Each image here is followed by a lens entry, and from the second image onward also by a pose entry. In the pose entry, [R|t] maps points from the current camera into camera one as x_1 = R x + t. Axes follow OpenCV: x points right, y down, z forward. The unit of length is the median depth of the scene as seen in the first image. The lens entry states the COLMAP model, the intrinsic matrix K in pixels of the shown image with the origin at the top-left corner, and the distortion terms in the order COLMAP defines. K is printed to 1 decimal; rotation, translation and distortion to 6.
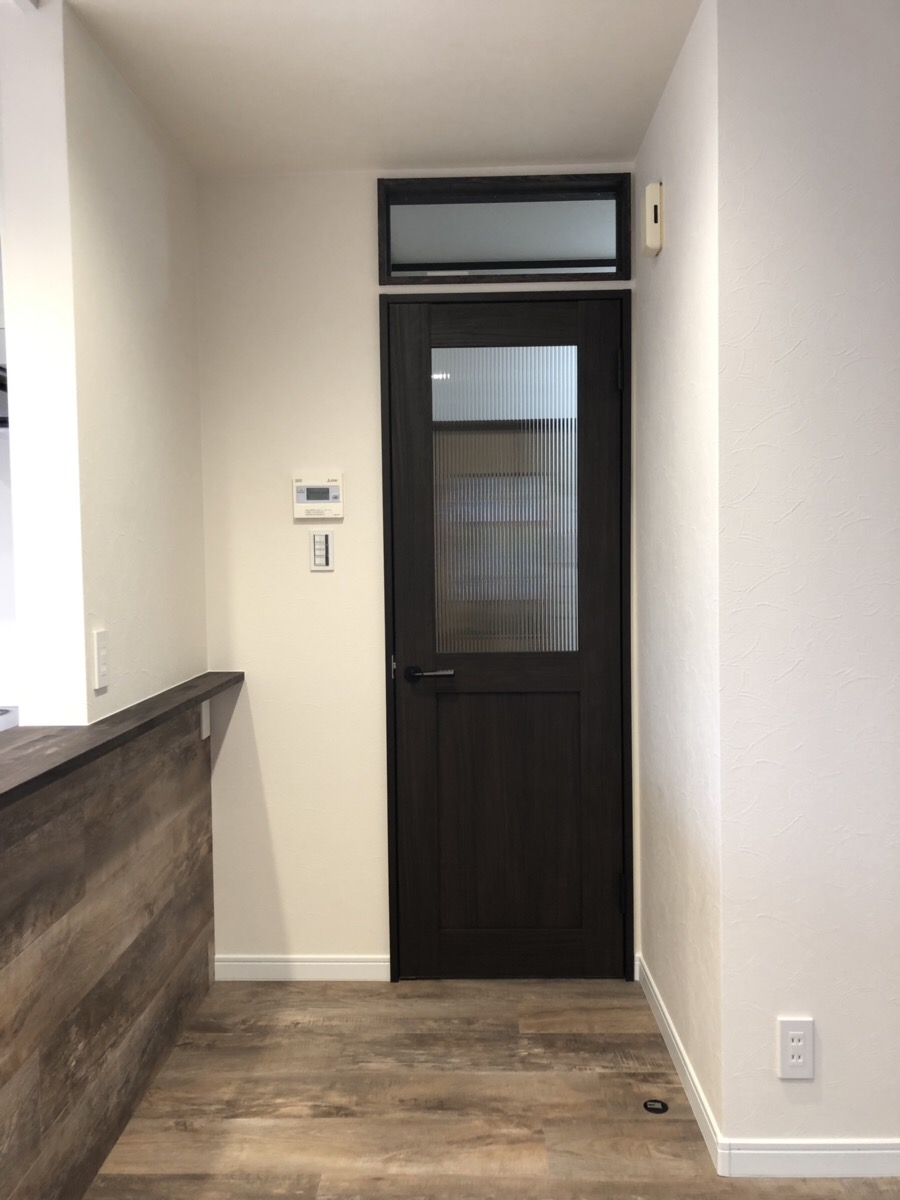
lens RADIAL K [[983.3, 0, 450.0], [0, 983.3, 600.0], [0, 0, 1]] dist [0.005428, 0.003549]
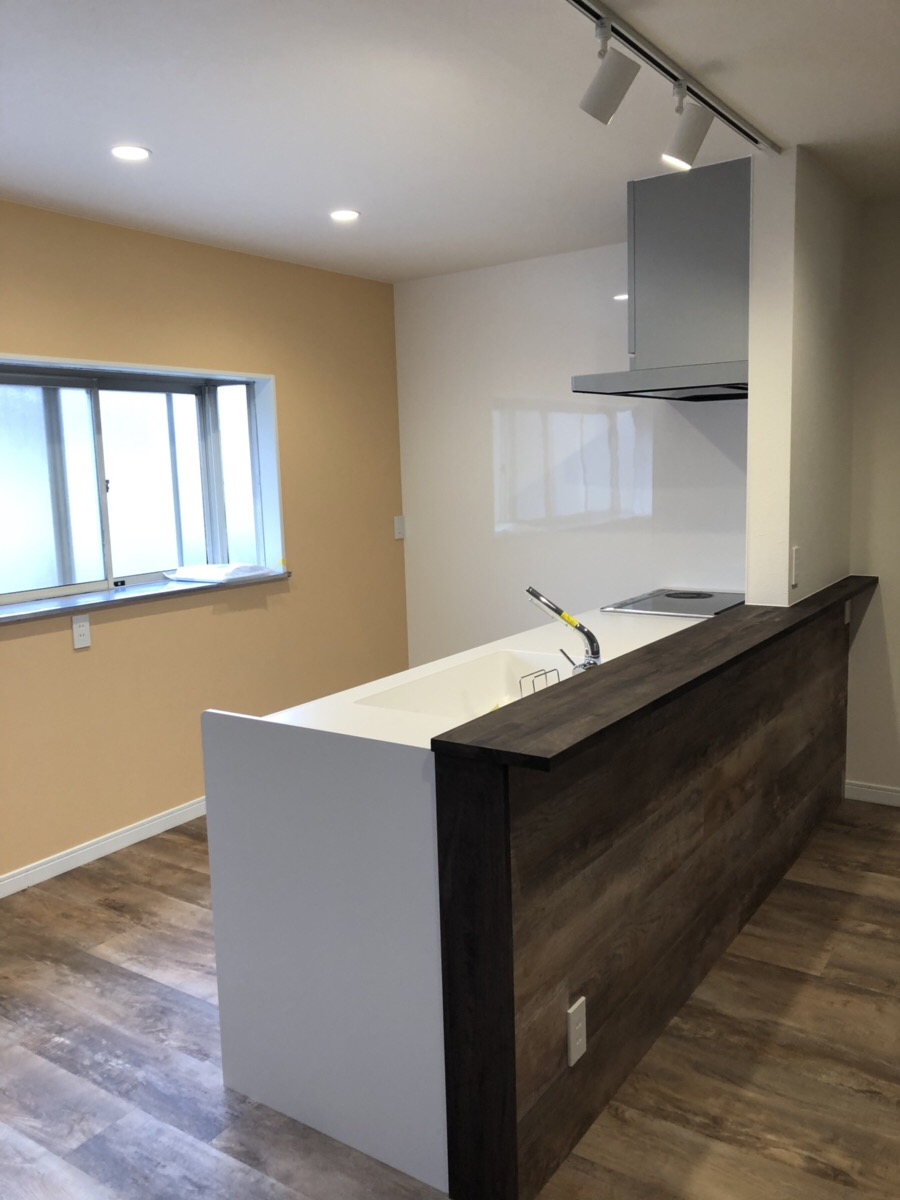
lens RADIAL K [[983.8, 0, 396.2], [0, 983.8, 600.5], [0, 0, 1]] dist [-0.007885, -0.000891]
pose [[0.821737, 0.059376, -0.566765, 0.012567], [0.001629, 0.994308, 0.106530, -0.048286], [0.569865, -0.088463, 0.816963, -0.590471]]
